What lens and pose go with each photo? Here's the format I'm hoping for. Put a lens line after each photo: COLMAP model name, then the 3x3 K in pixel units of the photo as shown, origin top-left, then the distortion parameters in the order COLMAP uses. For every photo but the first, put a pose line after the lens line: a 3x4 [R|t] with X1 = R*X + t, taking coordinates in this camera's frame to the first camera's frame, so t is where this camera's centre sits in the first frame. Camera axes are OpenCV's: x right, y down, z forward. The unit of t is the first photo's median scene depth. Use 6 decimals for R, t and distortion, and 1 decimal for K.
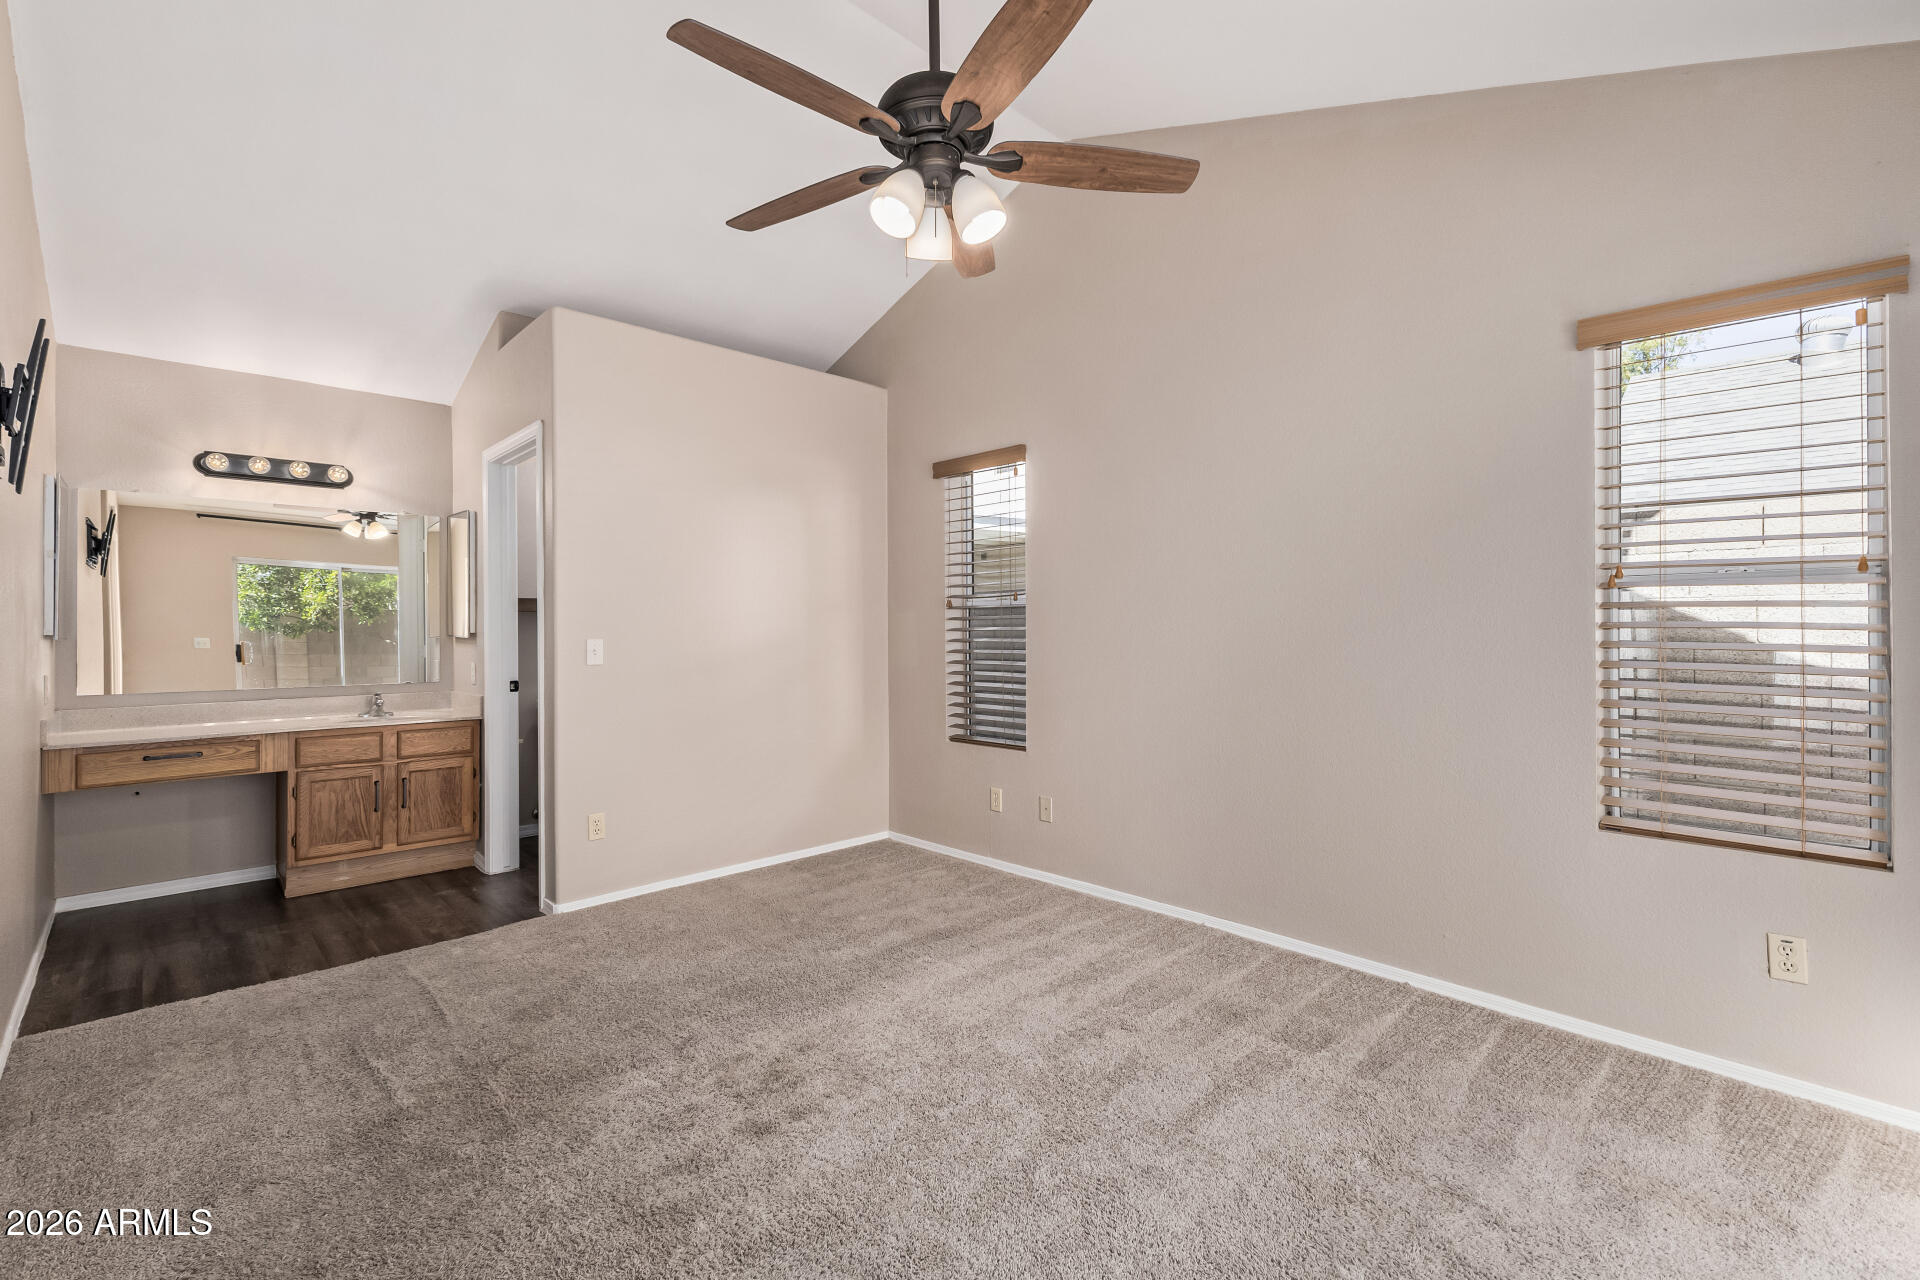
lens RADIAL K [[823.0, 0, 957.9], [0, 823.0, 631.2], [0, 0, 1]] dist [0.001394, 0.000118]
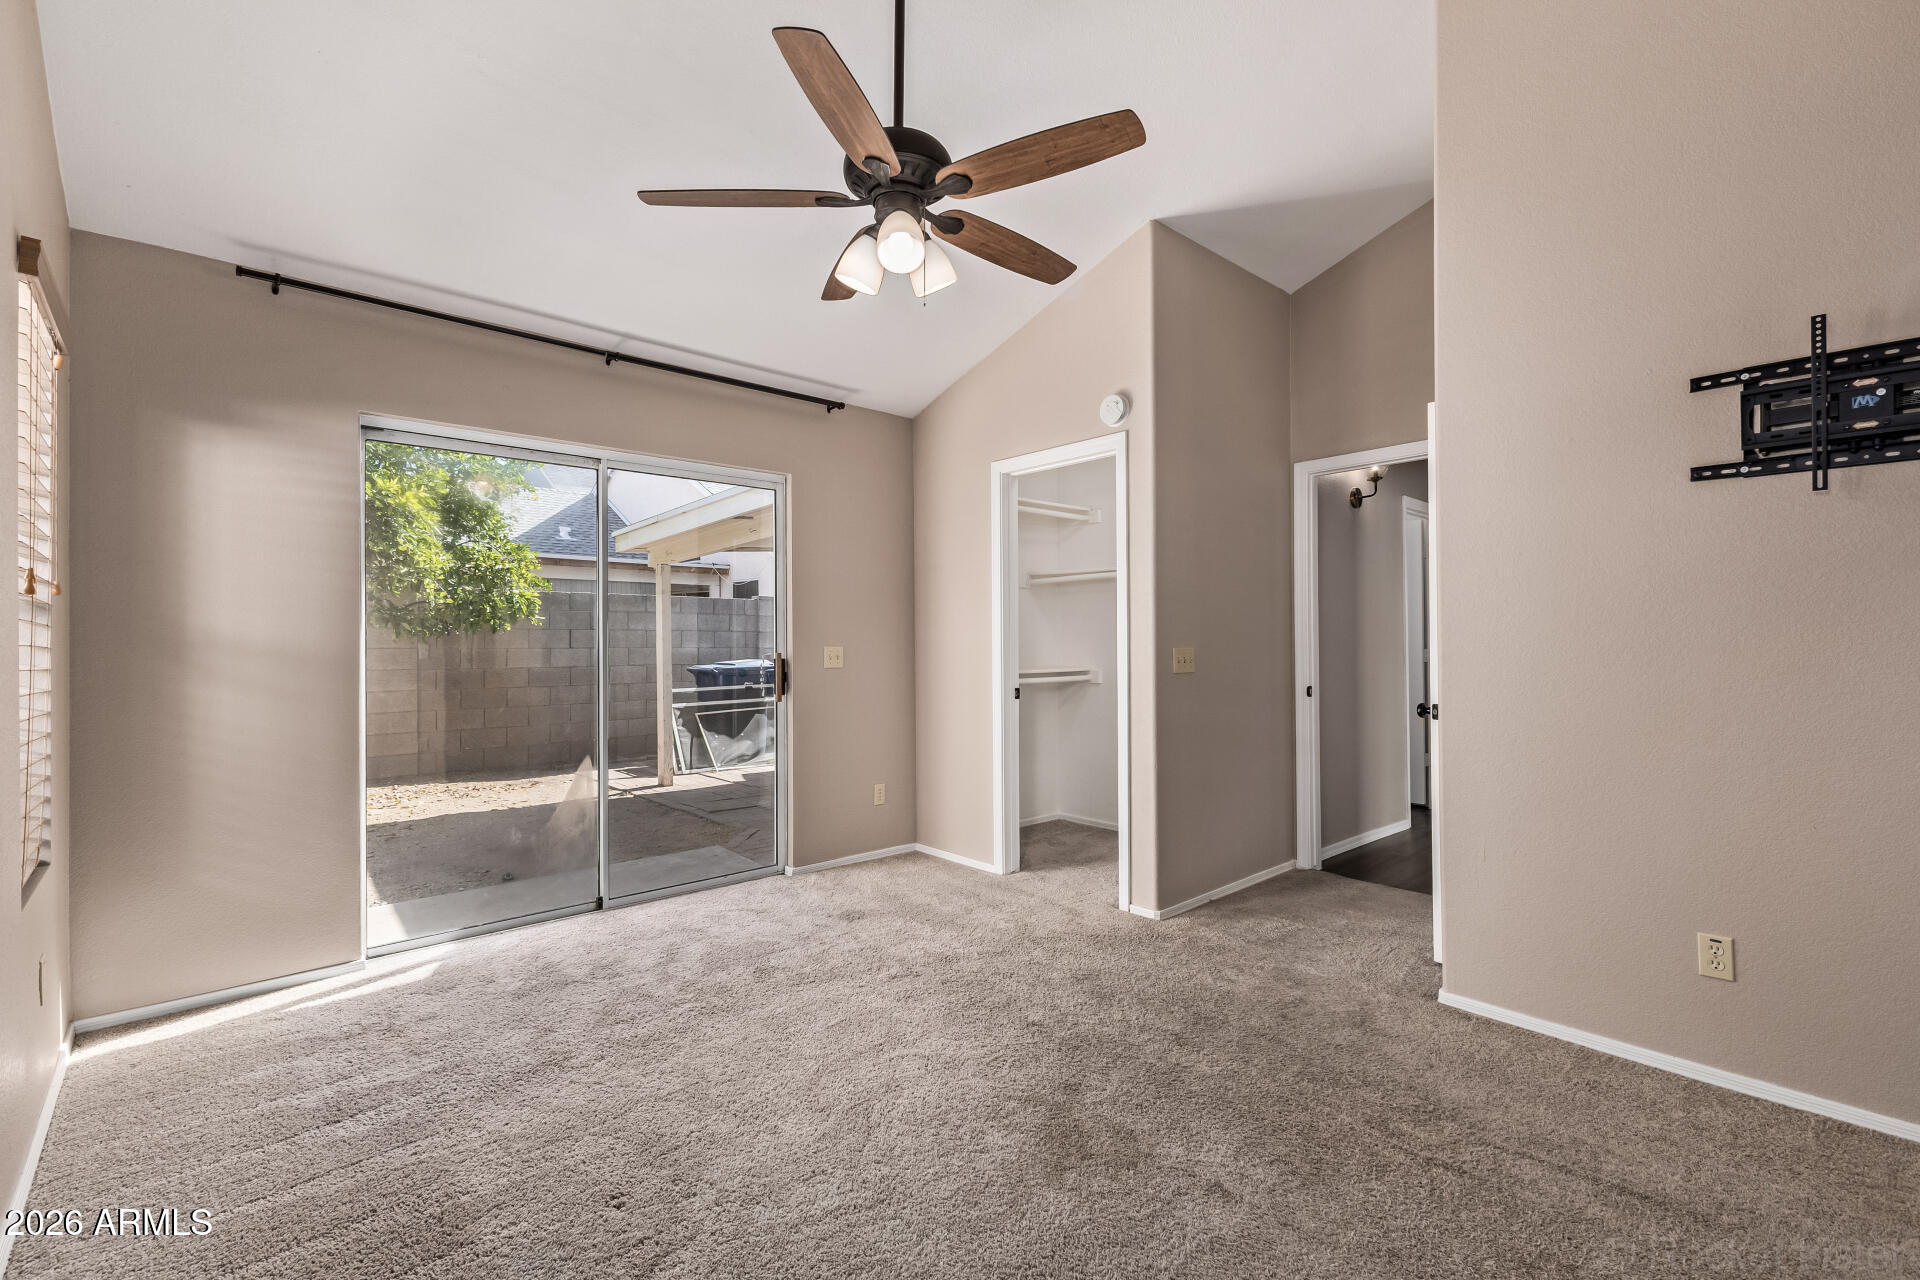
lens RADIAL K [[833.8, 0, 960.0], [0, 833.8, 640.0], [0, 0, 1]] dist [0.000497, 0.000068]
pose [[-0.998798, 0.010527, 0.047874, -0.084403], [0.010120, 0.999911, -0.008727, 0.000828], [-0.047961, -0.008232, -0.998815, 1.112568]]
